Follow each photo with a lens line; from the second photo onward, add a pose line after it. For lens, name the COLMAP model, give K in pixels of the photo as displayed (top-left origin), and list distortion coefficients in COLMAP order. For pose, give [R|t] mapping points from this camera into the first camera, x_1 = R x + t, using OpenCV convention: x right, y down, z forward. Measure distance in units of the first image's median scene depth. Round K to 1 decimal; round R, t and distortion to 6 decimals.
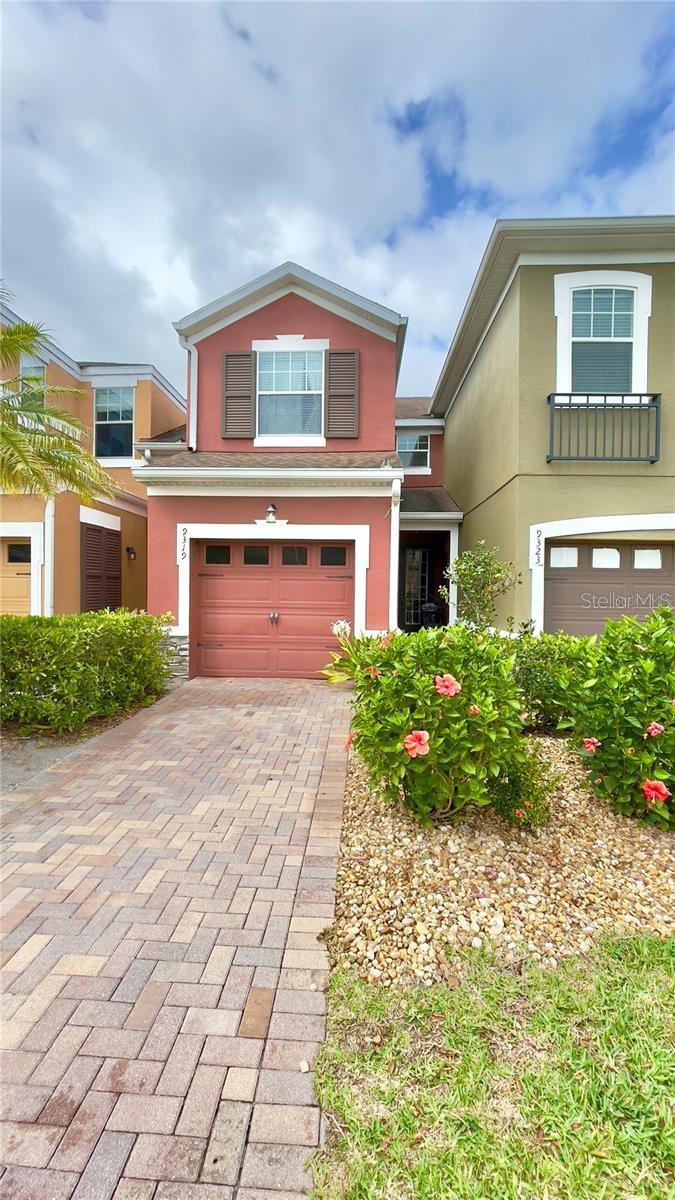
lens RADIAL K [[482.0, 0, 338.5], [0, 482.0, 598.4], [0, 0, 1]] dist [-0.005699, 0.001344]
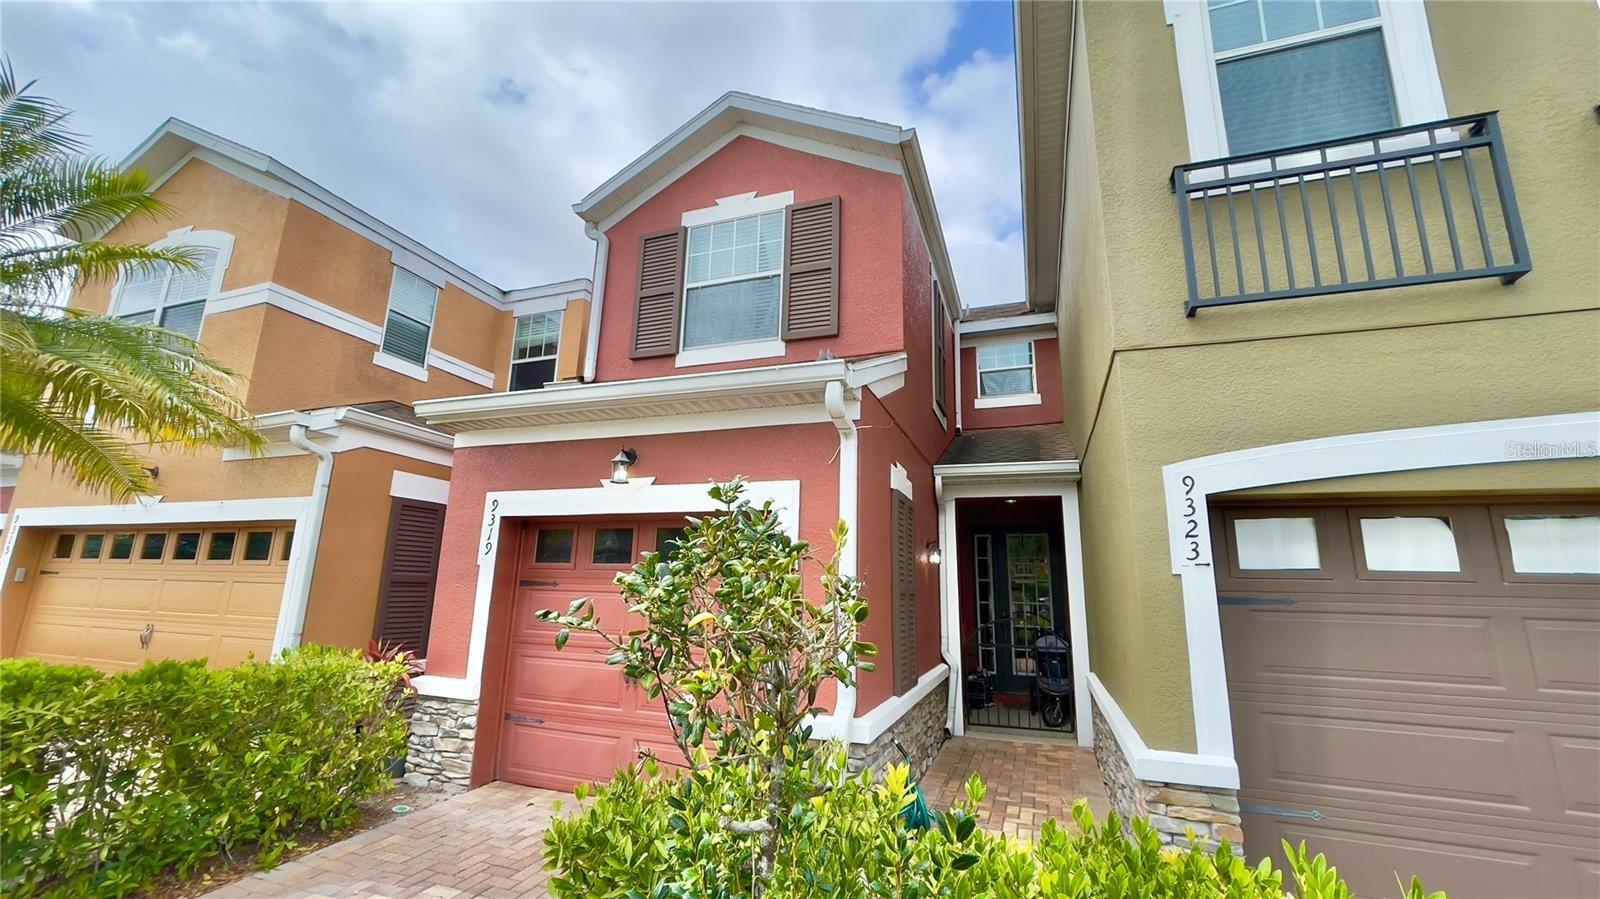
lens RADIAL K [[642.6, 0, 800.2], [0, 642.6, 451.6], [0, 0, 1]] dist [-0.005699, 0.001344]
pose [[0.955468, -0.051308, -0.290600, 0.271095], [-0.018980, 0.972045, -0.234028, -0.031902], [0.294484, 0.229122, 0.927784, 0.418042]]
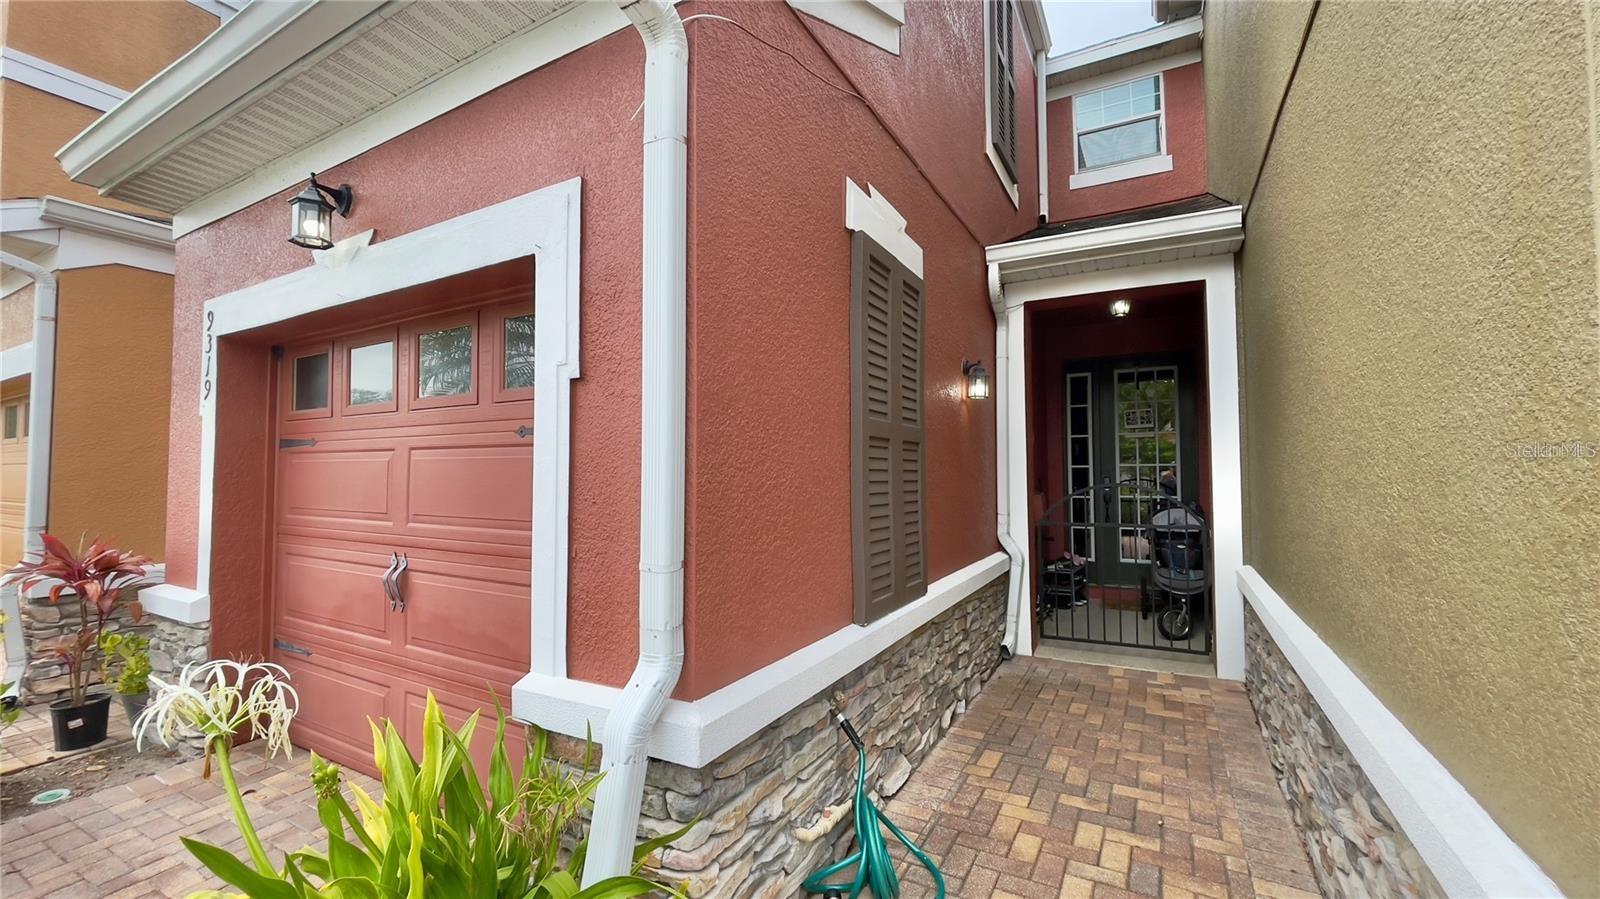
lens RADIAL K [[642.6, 0, 807.5], [0, 642.6, 452.0], [0, 0, 1]] dist [-0.005699, 0.001344]
pose [[0.898217, -0.030959, -0.438461, 0.292933], [0.007281, 0.998428, -0.055582, -0.014808], [0.439492, 0.046732, 0.897030, 0.842311]]
